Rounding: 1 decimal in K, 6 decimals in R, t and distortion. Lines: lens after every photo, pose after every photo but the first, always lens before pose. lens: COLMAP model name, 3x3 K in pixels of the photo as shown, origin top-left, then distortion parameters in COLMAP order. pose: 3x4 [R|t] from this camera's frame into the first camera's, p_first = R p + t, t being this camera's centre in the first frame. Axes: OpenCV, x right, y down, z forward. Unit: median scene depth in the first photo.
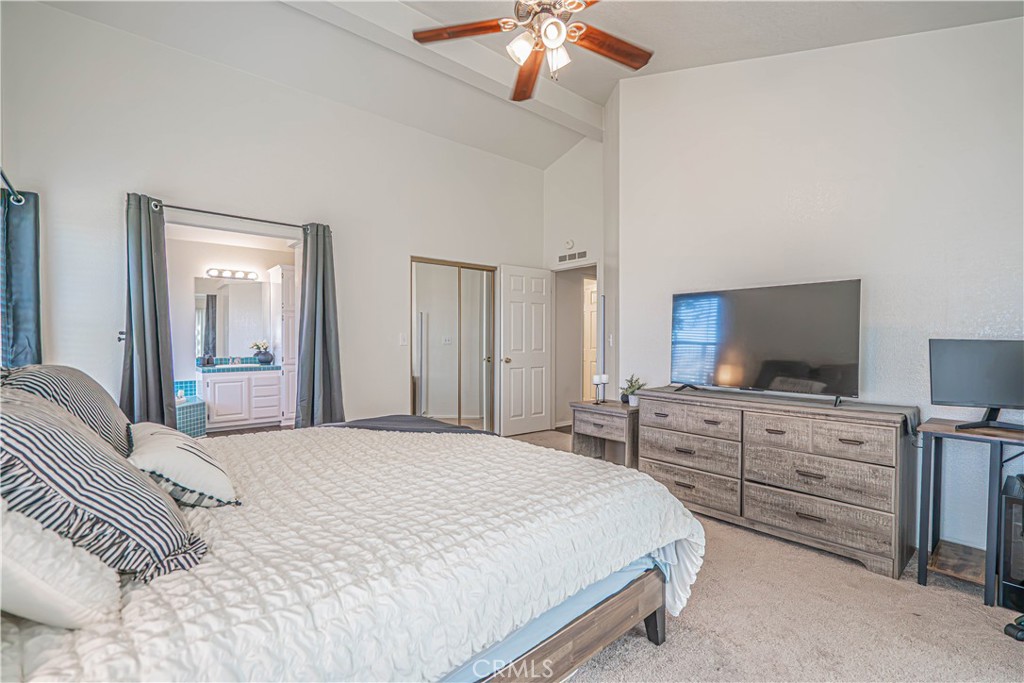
lens RADIAL K [[461.6, 0, 513.1], [0, 461.6, 344.4], [0, 0, 1]] dist [-0.001134, 0.000349]
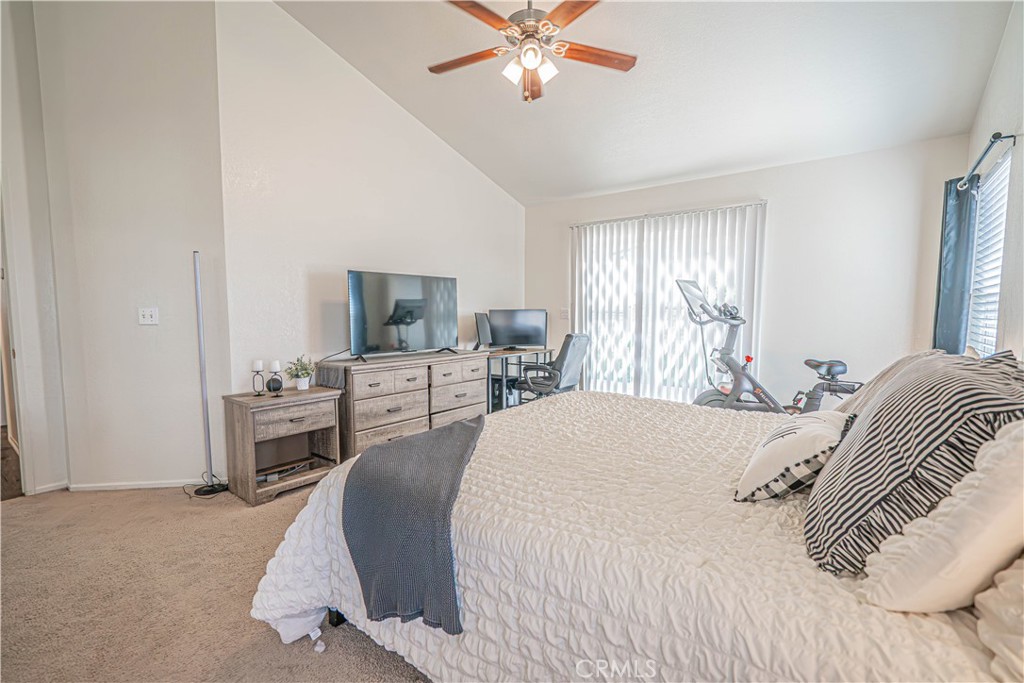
lens RADIAL K [[461.6, 0, 513.1], [0, 461.6, 344.4], [0, 0, 1]] dist [-0.001134, 0.000349]
pose [[-0.200955, -0.067261, 0.977289, -0.813852], [0.015021, 0.997311, 0.071728, -0.012070], [-0.979485, 0.029094, -0.199404, 0.938418]]
